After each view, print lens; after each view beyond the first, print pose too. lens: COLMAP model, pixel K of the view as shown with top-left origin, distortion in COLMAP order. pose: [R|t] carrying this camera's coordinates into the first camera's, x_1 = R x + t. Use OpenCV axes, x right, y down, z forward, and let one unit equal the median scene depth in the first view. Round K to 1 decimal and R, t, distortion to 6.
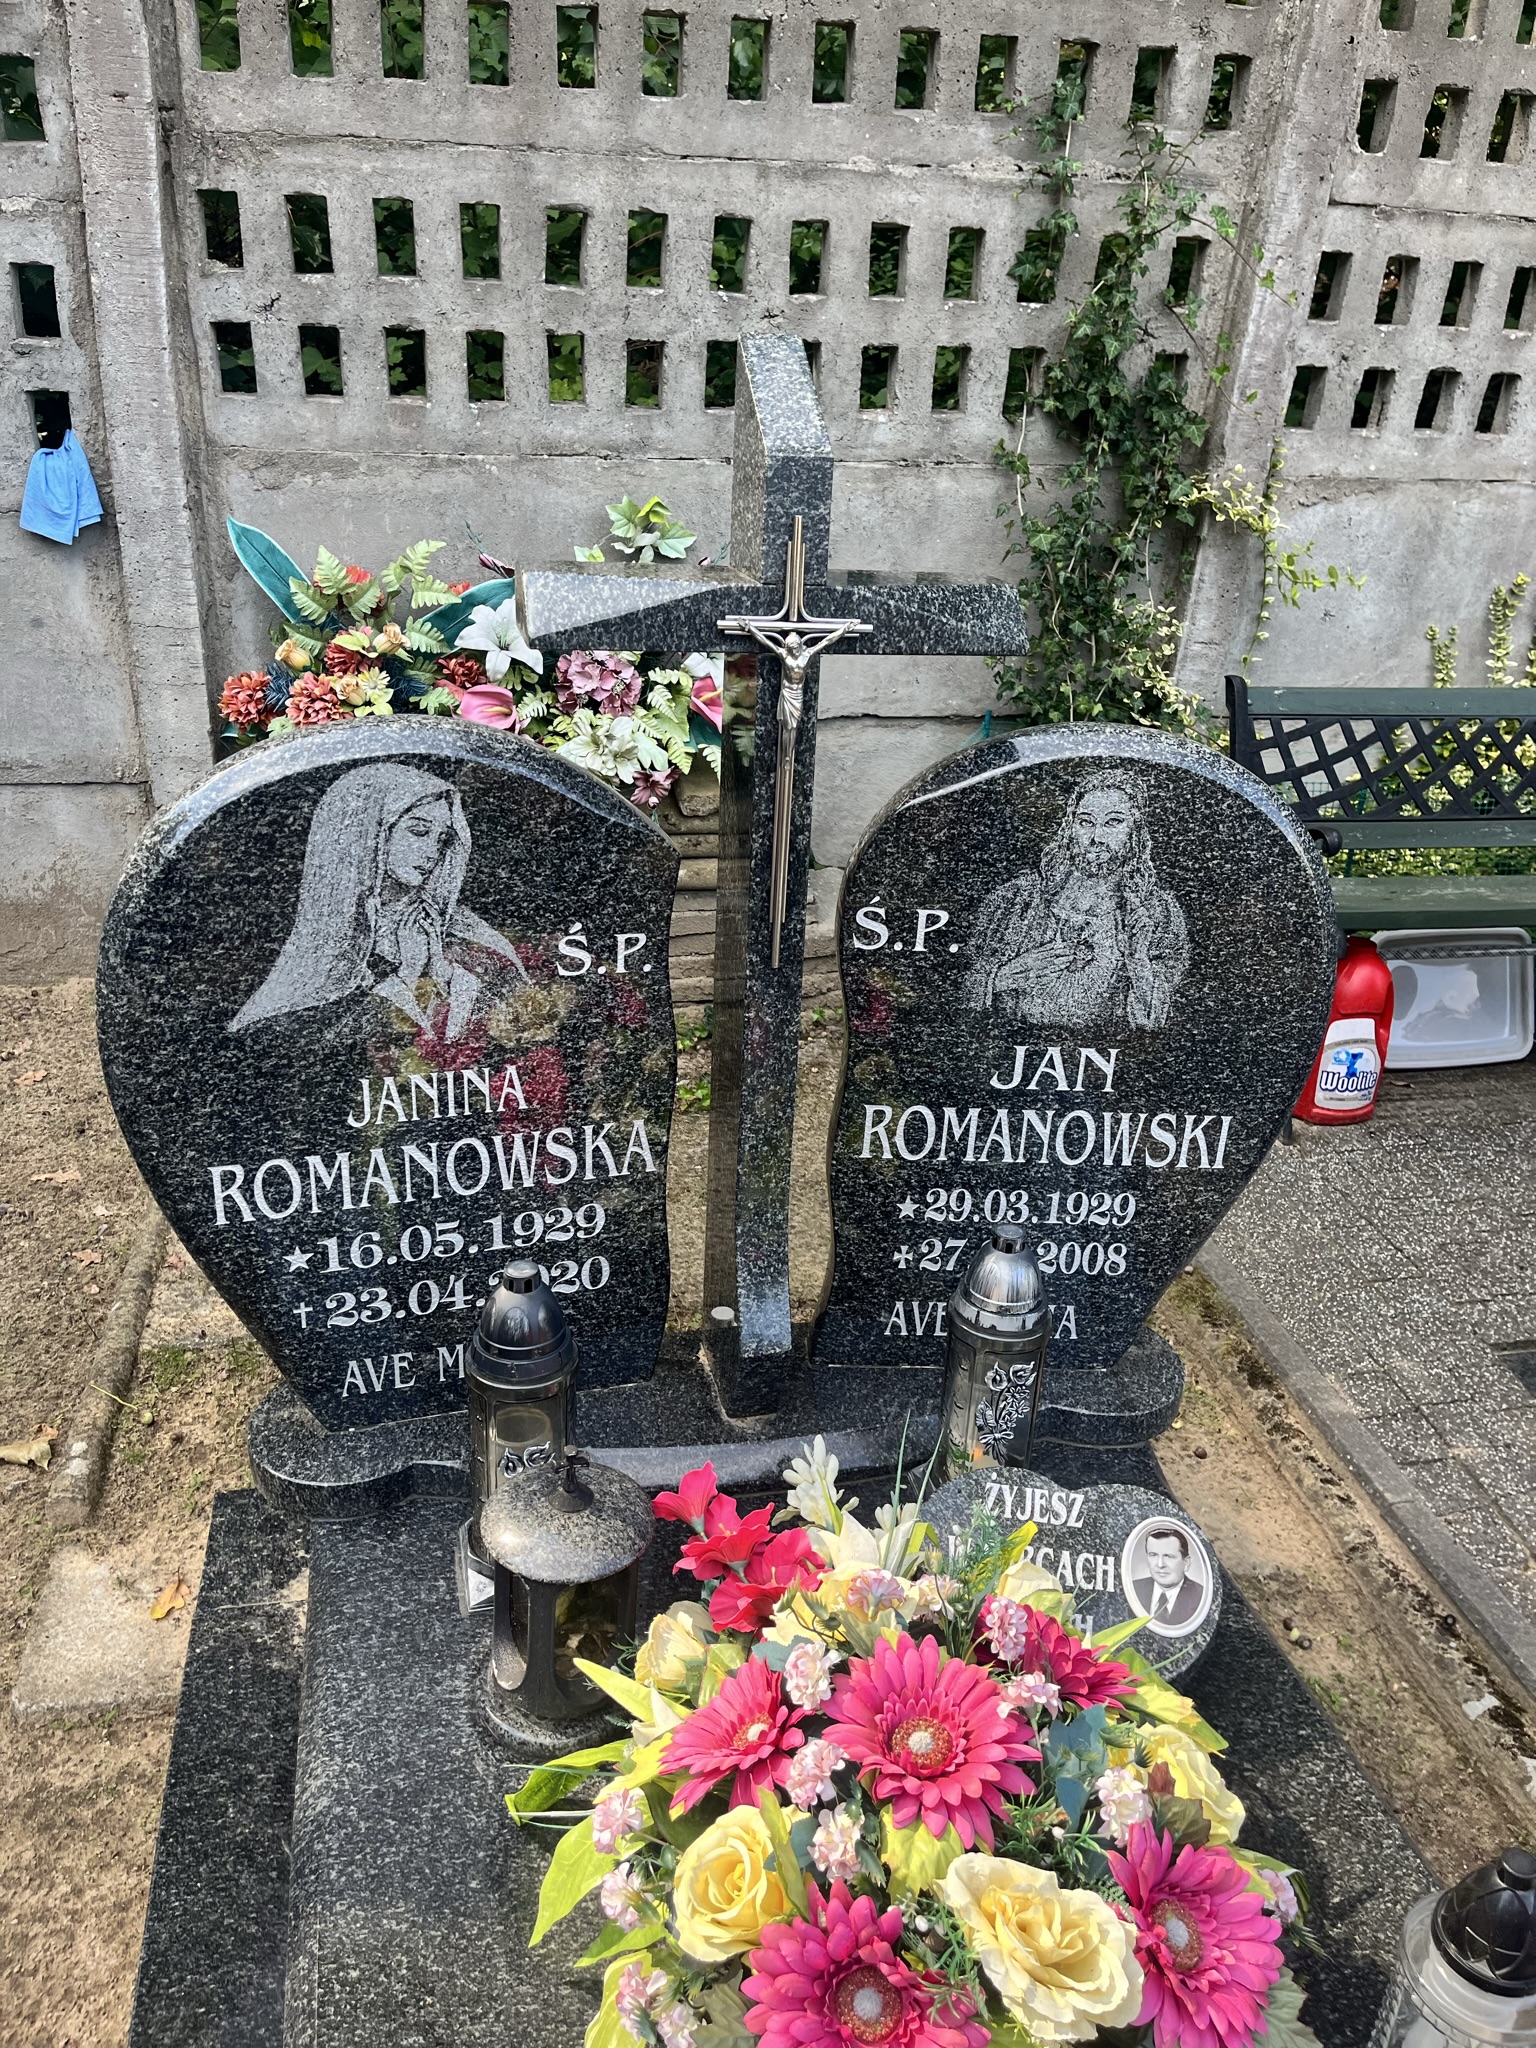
lens RADIAL K [[1532.3, 0, 778.7], [0, 1532.3, 1038.7], [0, 0, 1]] dist [0.075181, -0.109054]
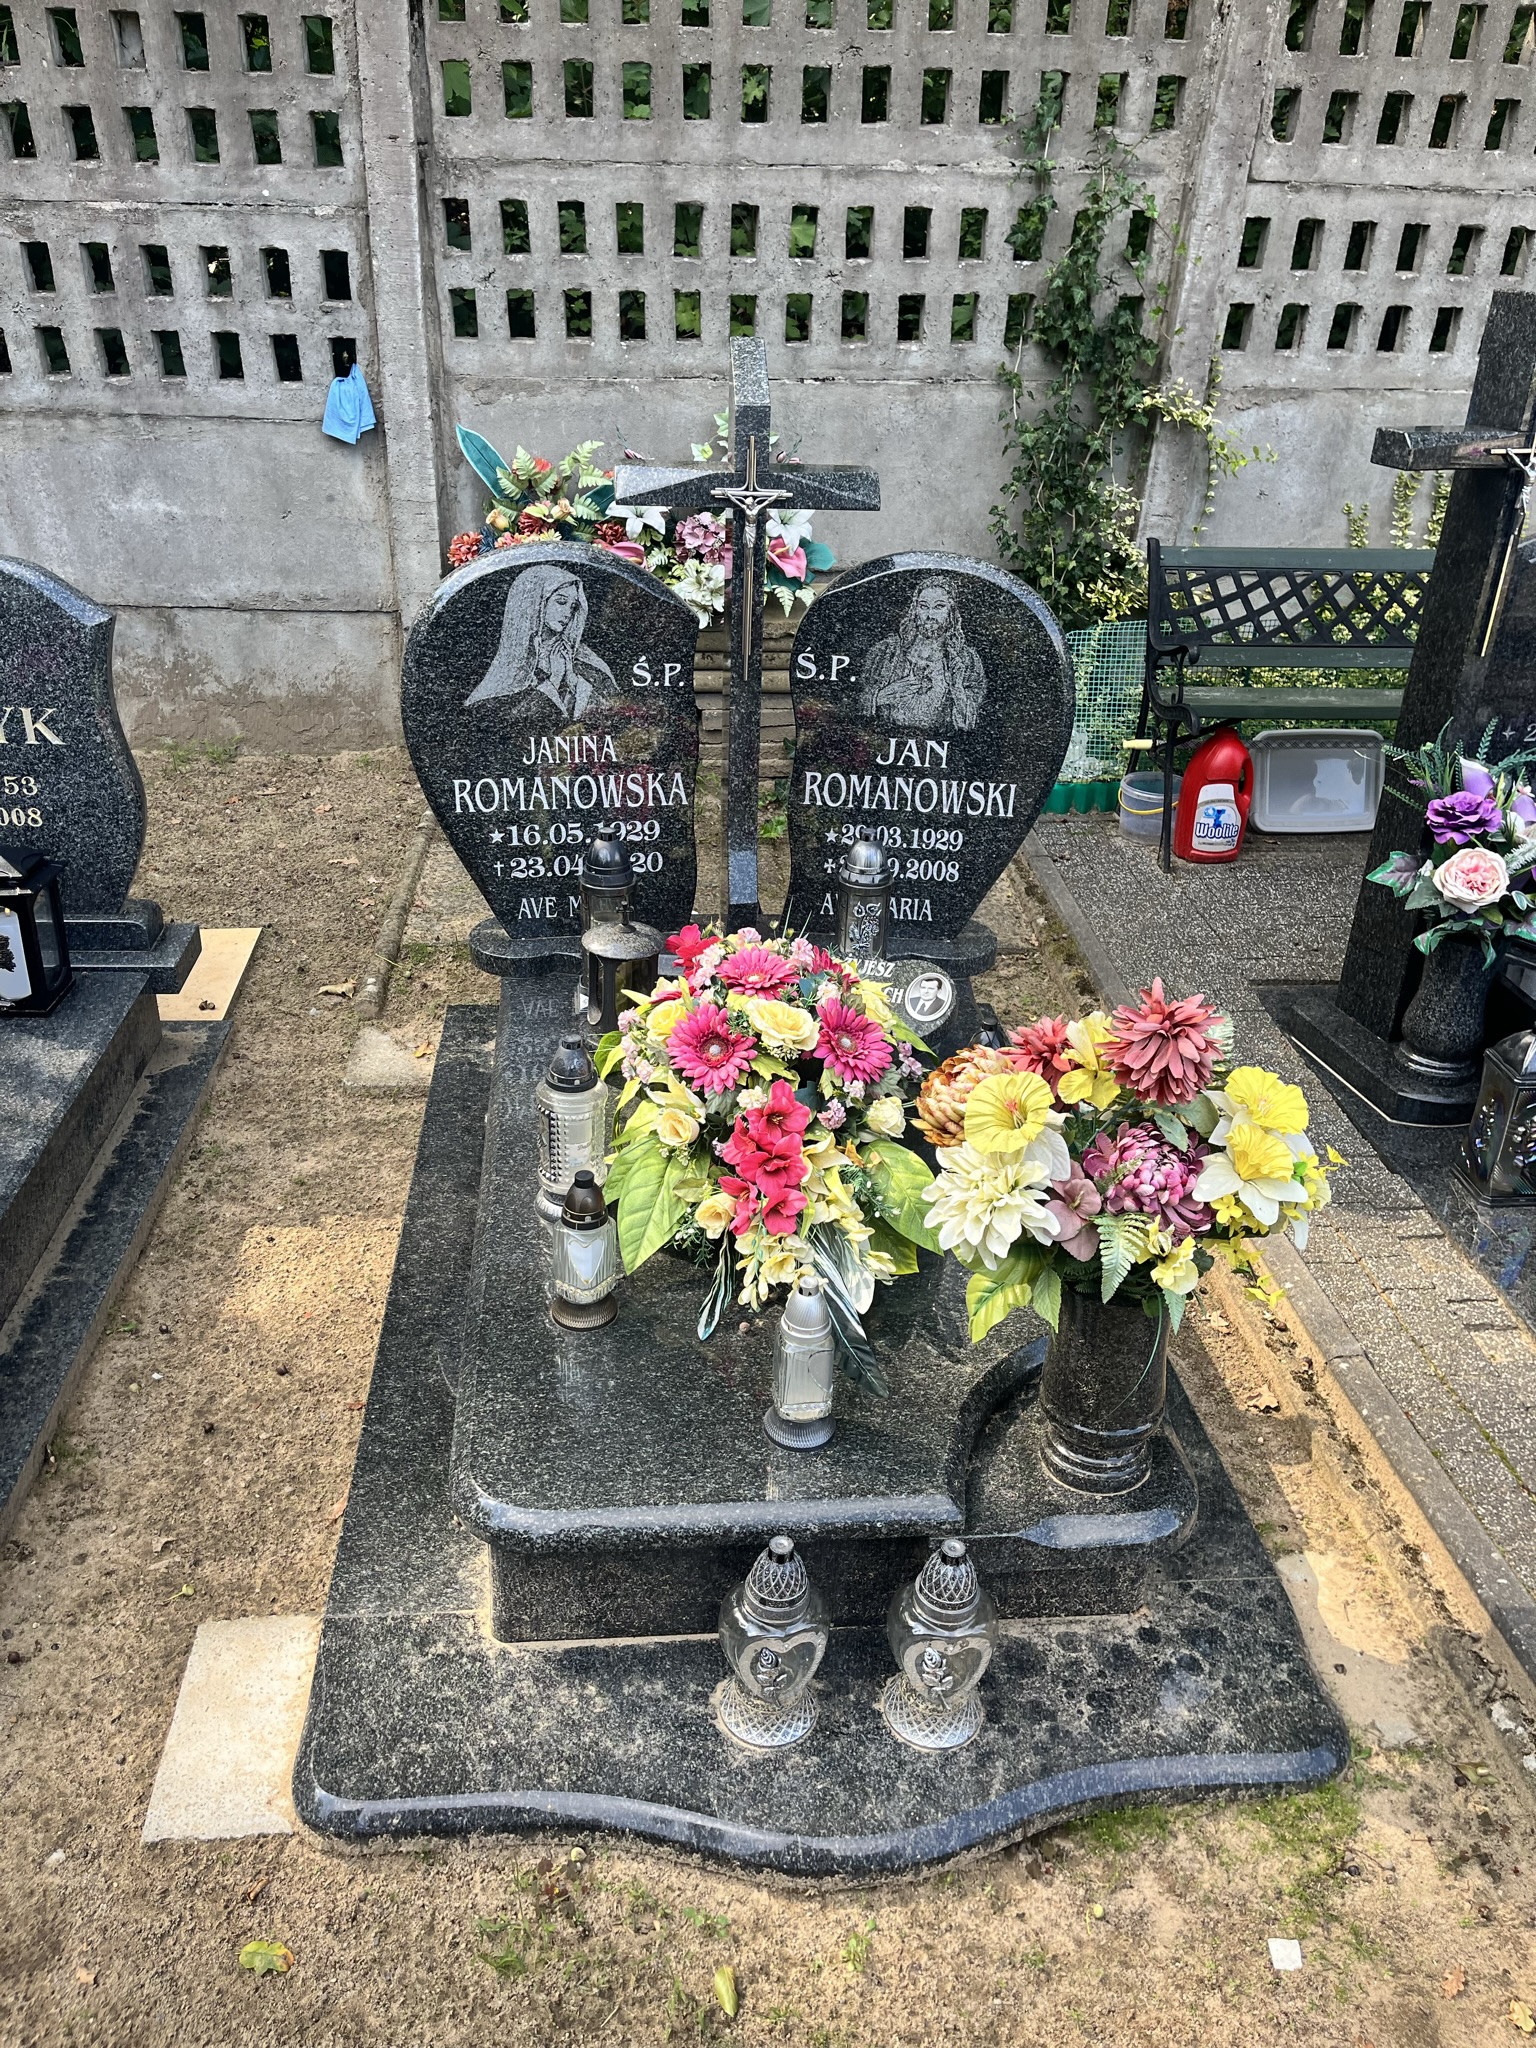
lens RADIAL K [[1532.3, 0, 778.7], [0, 1532.3, 1038.7], [0, 0, 1]] dist [0.075181, -0.109054]
pose [[0.992636, 0.042008, -0.113622, 0.148641], [-0.034364, 0.997065, 0.068417, 0.142920], [0.116162, -0.064009, 0.991166, -0.489188]]
